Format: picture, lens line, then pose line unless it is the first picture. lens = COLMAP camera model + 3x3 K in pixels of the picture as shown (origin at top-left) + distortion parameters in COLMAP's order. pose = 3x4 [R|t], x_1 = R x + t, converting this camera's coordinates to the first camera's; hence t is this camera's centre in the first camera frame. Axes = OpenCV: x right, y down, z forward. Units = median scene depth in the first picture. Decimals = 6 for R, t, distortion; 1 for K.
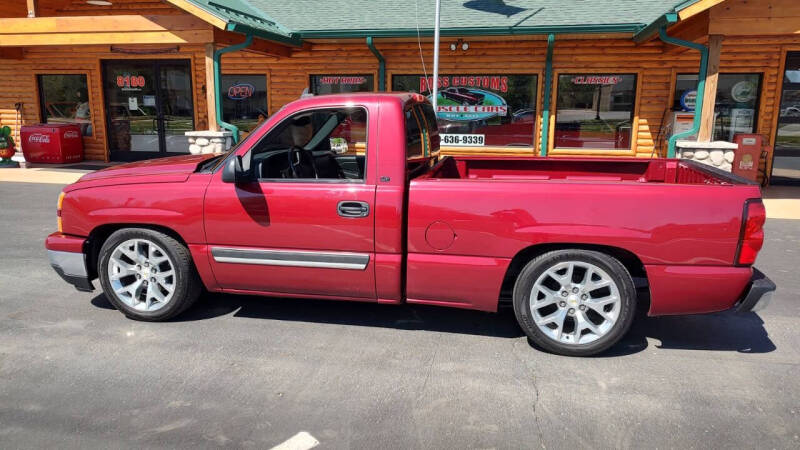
lens RADIAL K [[567.7, 0, 402.0], [0, 567.7, 223.7], [0, 0, 1]] dist [0.026835, -0.028199]
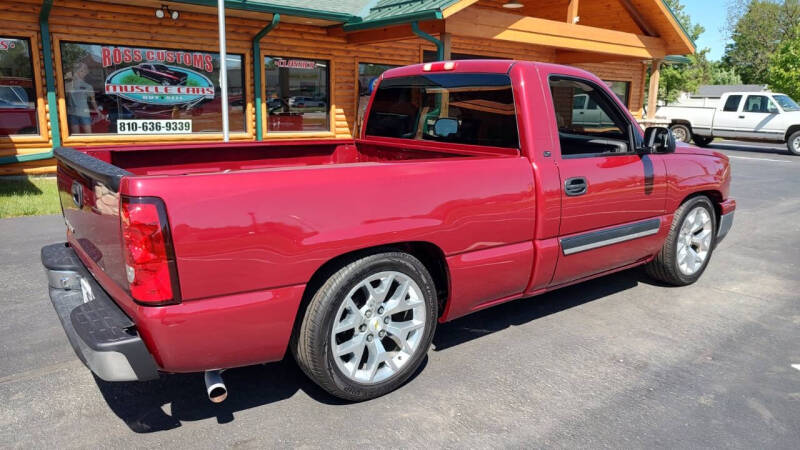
lens RADIAL K [[572.8, 0, 400.0], [0, 572.8, 225.0], [0, 0, 1]] dist [0.005439, -0.003161]
pose [[0.628138, -0.158324, 0.761824, -0.382710], [0.142811, 0.985906, 0.087143, -0.031159], [-0.764884, 0.054059, 0.641895, 0.217589]]
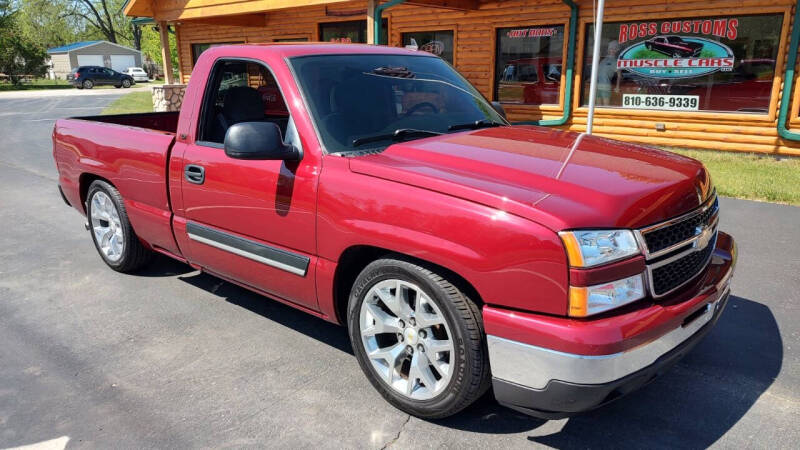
lens RADIAL K [[571.7, 0, 402.5], [0, 571.7, 221.8], [0, 0, 1]] dist [0.017848, -0.015257]
pose [[0.890202, 0.104638, -0.443385, 0.164367], [-0.076793, 0.993804, 0.080355, -0.018578], [0.449046, -0.037484, 0.892722, 0.117206]]
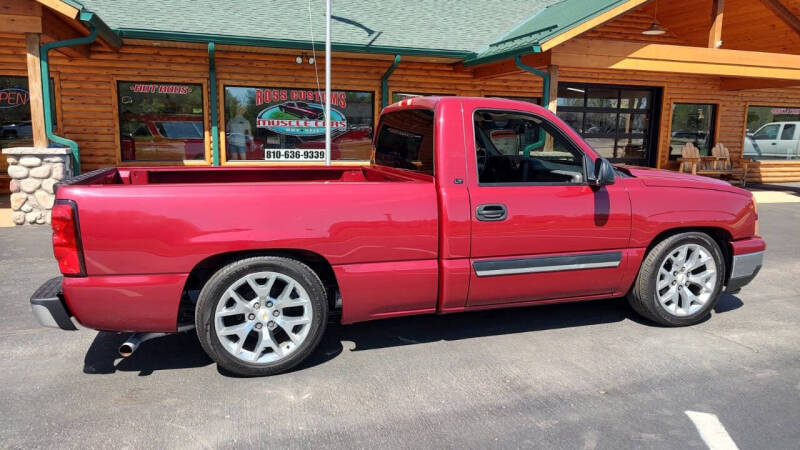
lens RADIAL K [[571.7, 0, 402.5], [0, 571.7, 221.8], [0, 0, 1]] dist [0.017848, -0.015257]
pose [[0.852079, -0.077823, 0.517596, -0.295543], [0.097332, 0.995196, -0.010598, -0.006766], [-0.514284, 0.059409, 0.855560, 0.085704]]
